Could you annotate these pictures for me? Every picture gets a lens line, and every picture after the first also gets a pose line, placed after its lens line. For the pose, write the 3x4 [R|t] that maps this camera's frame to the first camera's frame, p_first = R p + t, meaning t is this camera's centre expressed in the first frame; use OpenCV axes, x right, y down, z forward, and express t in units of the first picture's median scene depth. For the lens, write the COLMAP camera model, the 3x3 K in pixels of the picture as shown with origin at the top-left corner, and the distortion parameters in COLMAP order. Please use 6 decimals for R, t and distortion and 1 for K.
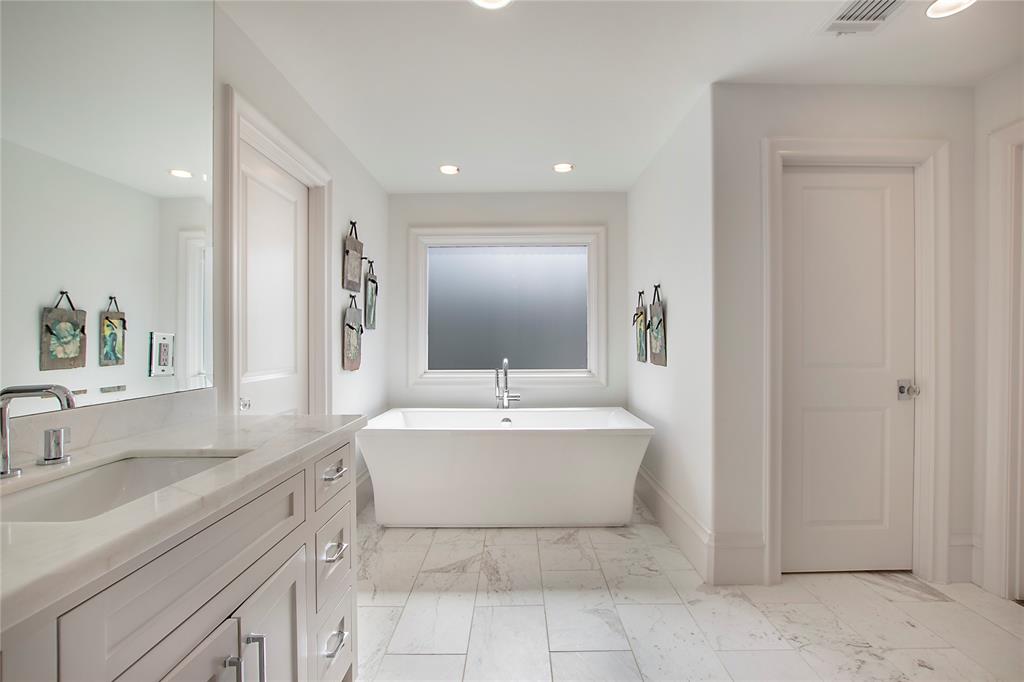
lens RADIAL K [[457.6, 0, 512.1], [0, 457.6, 345.0], [0, 0, 1]] dist [-0.028345, 0.003573]
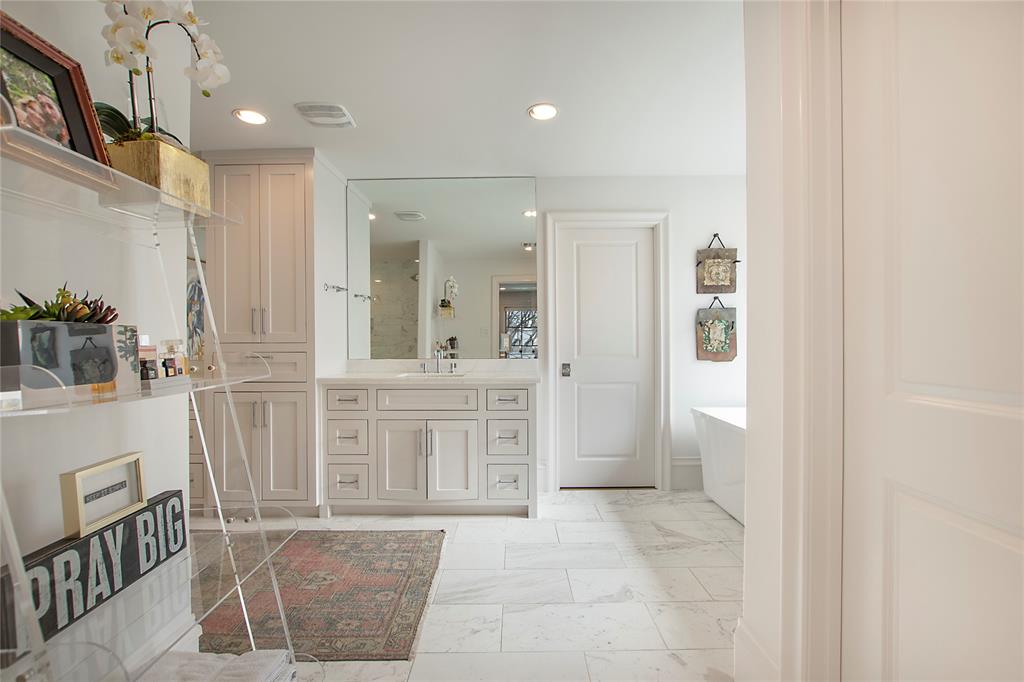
lens RADIAL K [[457.6, 0, 513.8], [0, 457.6, 341.1], [0, 0, 1]] dist [-0.028345, 0.003573]
pose [[0.024096, 0.024501, -0.999409, 1.032324], [0.005270, 0.999683, 0.024635, -0.037949], [0.999696, -0.005861, 0.023959, 0.575379]]
